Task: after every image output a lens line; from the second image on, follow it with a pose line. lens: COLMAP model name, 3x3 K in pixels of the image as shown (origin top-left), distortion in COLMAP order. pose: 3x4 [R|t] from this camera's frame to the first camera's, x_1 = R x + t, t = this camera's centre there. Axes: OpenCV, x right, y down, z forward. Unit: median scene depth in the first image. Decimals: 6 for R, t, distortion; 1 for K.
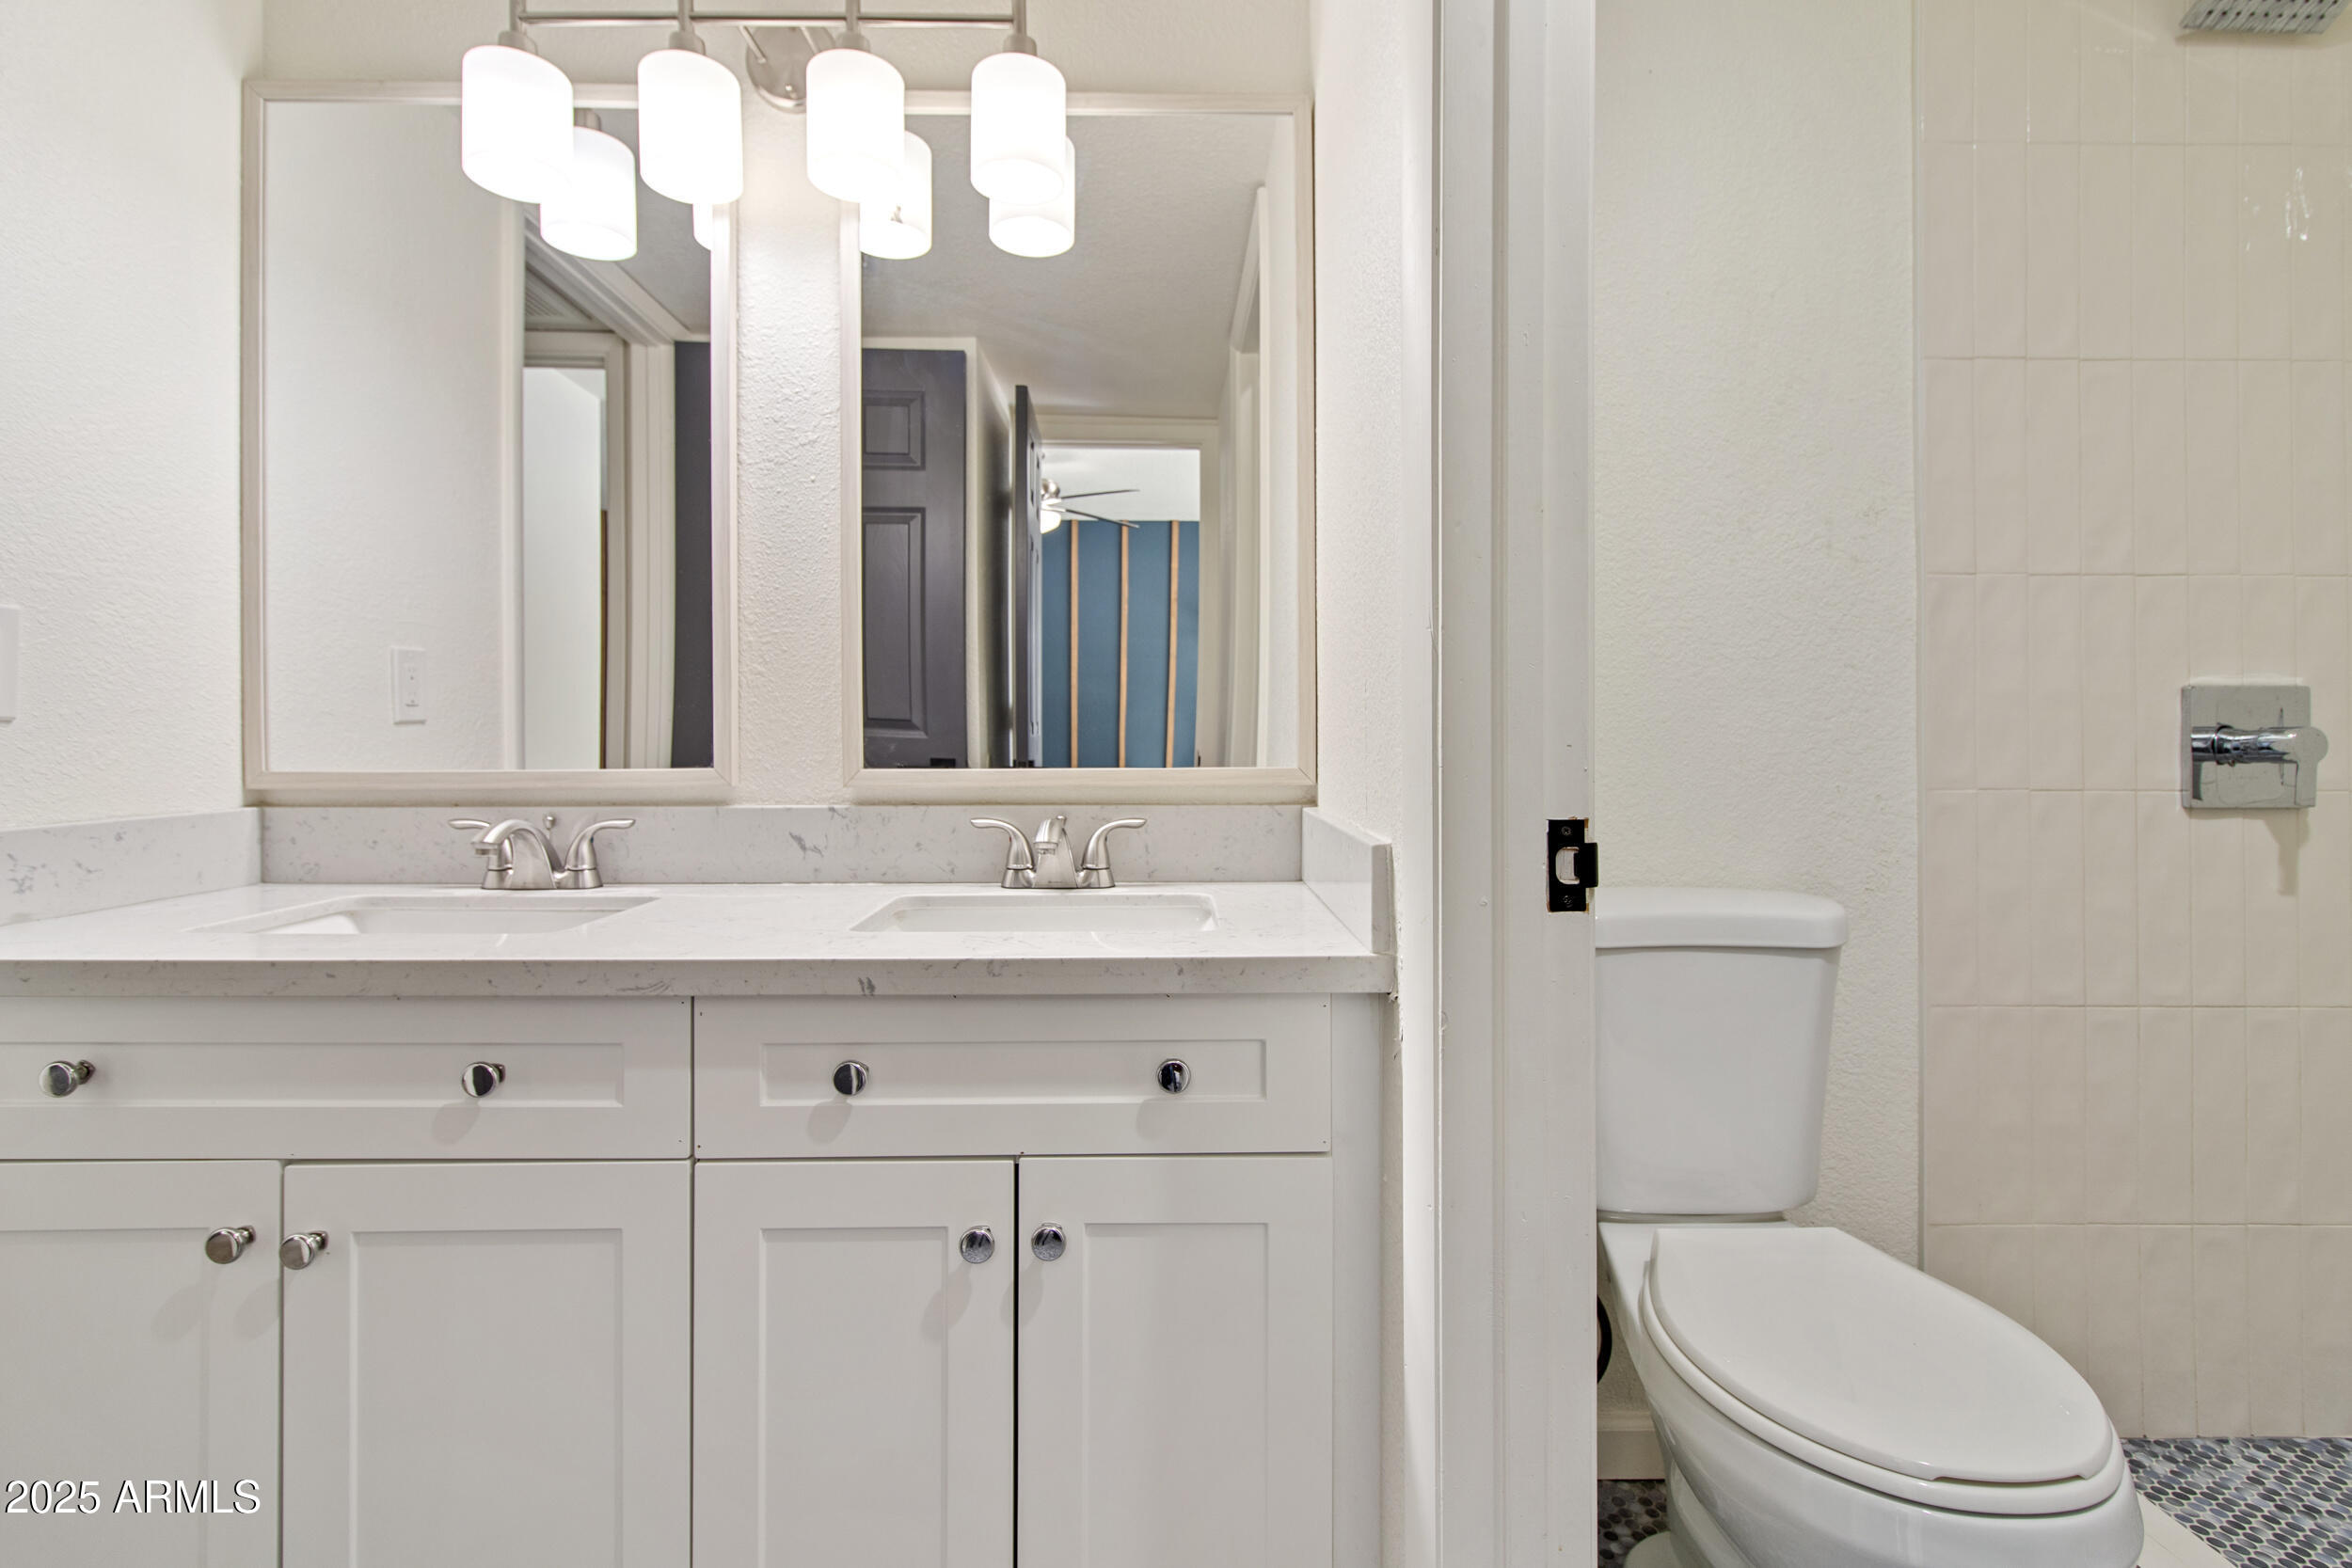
lens RADIAL K [[1100.3, 0, 1175.7], [0, 1100.3, 756.8], [0, 0, 1]] dist [0.000826, 0.000468]
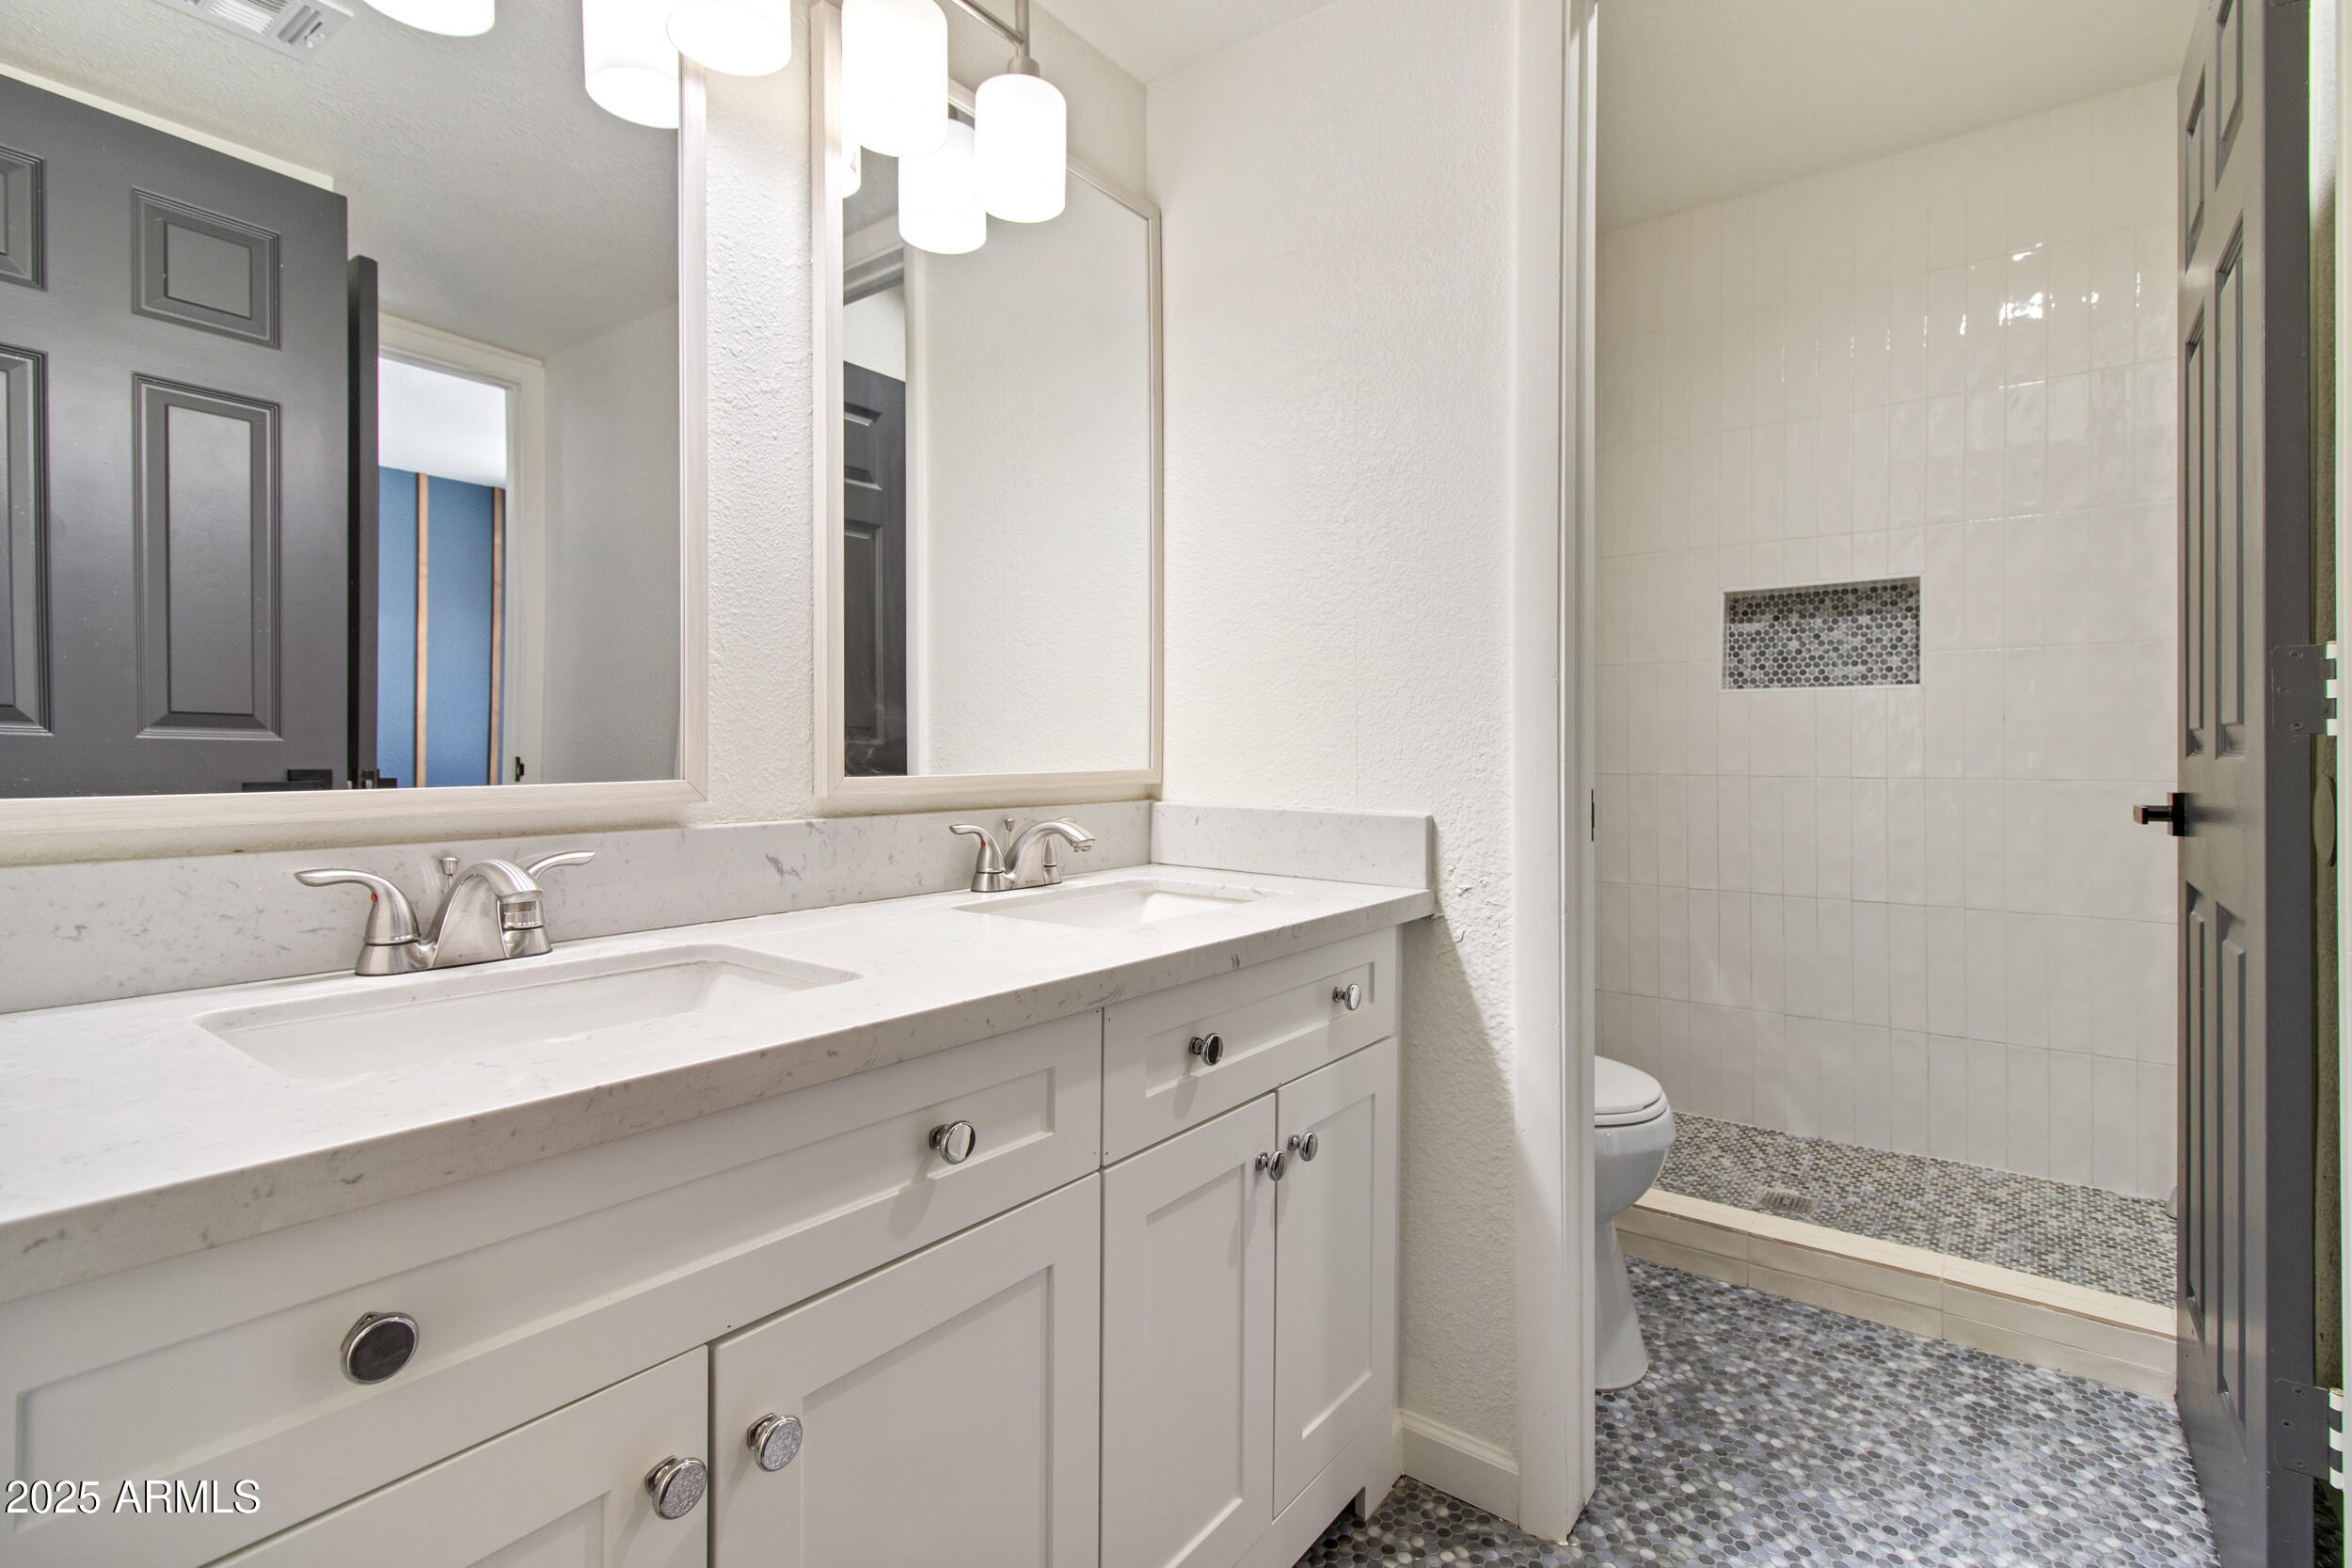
lens RADIAL K [[1084.6, 0, 1176.0], [0, 1084.6, 784.0], [0, 0, 1]] dist [0.001494, 0.000692]
pose [[0.632061, -0.024479, 0.774532, -0.834156], [0.013223, 0.999696, 0.020806, 0.002167], [-0.774806, -0.002909, 0.632193, 0.247345]]
